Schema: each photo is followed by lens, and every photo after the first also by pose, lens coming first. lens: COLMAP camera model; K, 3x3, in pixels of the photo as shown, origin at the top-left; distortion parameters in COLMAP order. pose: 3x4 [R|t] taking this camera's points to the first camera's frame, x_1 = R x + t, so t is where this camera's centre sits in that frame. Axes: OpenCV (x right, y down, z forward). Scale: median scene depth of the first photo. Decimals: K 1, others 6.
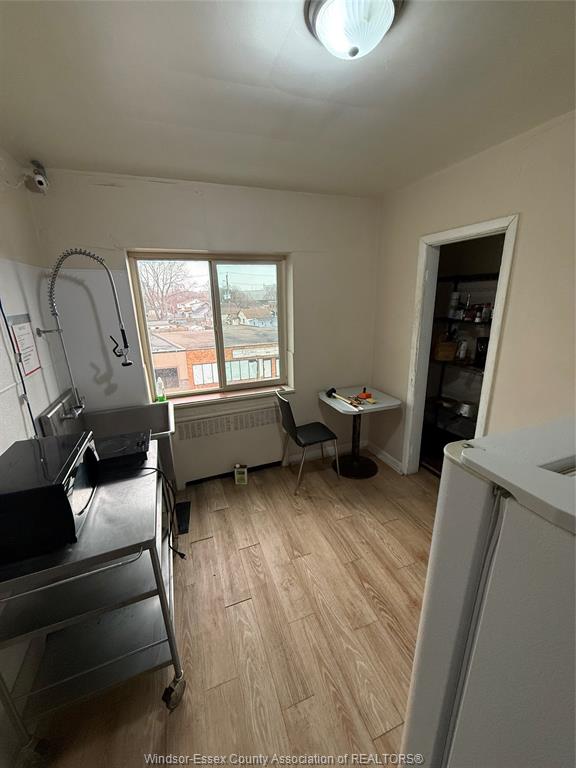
lens RADIAL K [[304.2, 0, 290.7], [0, 304.2, 383.6], [0, 0, 1]] dist [0.003077, 0.000621]
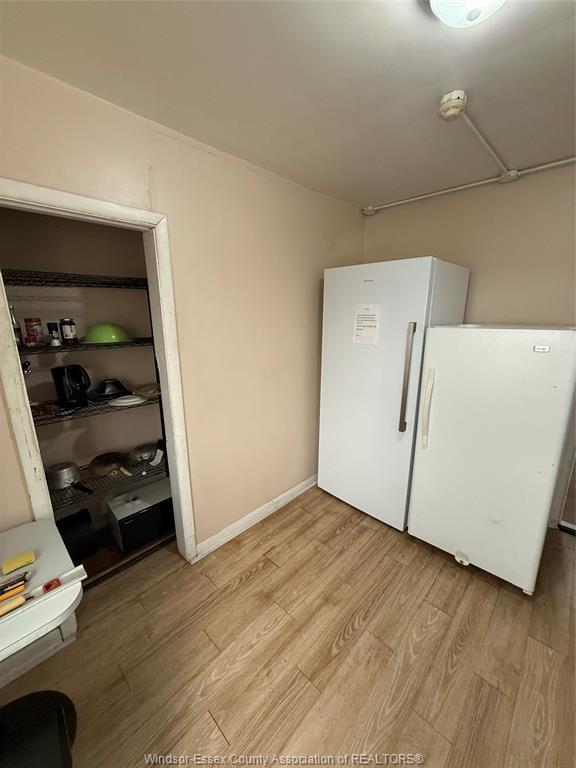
lens RADIAL K [[304.2, 0, 288.1], [0, 304.2, 383.0], [0, 0, 1]] dist [0.003077, 0.000621]
pose [[-0.424835, -0.188768, 0.885371, -0.272918], [0.265792, 0.908904, 0.321323, -0.271384], [-0.865373, 0.371833, -0.335961, 1.070454]]
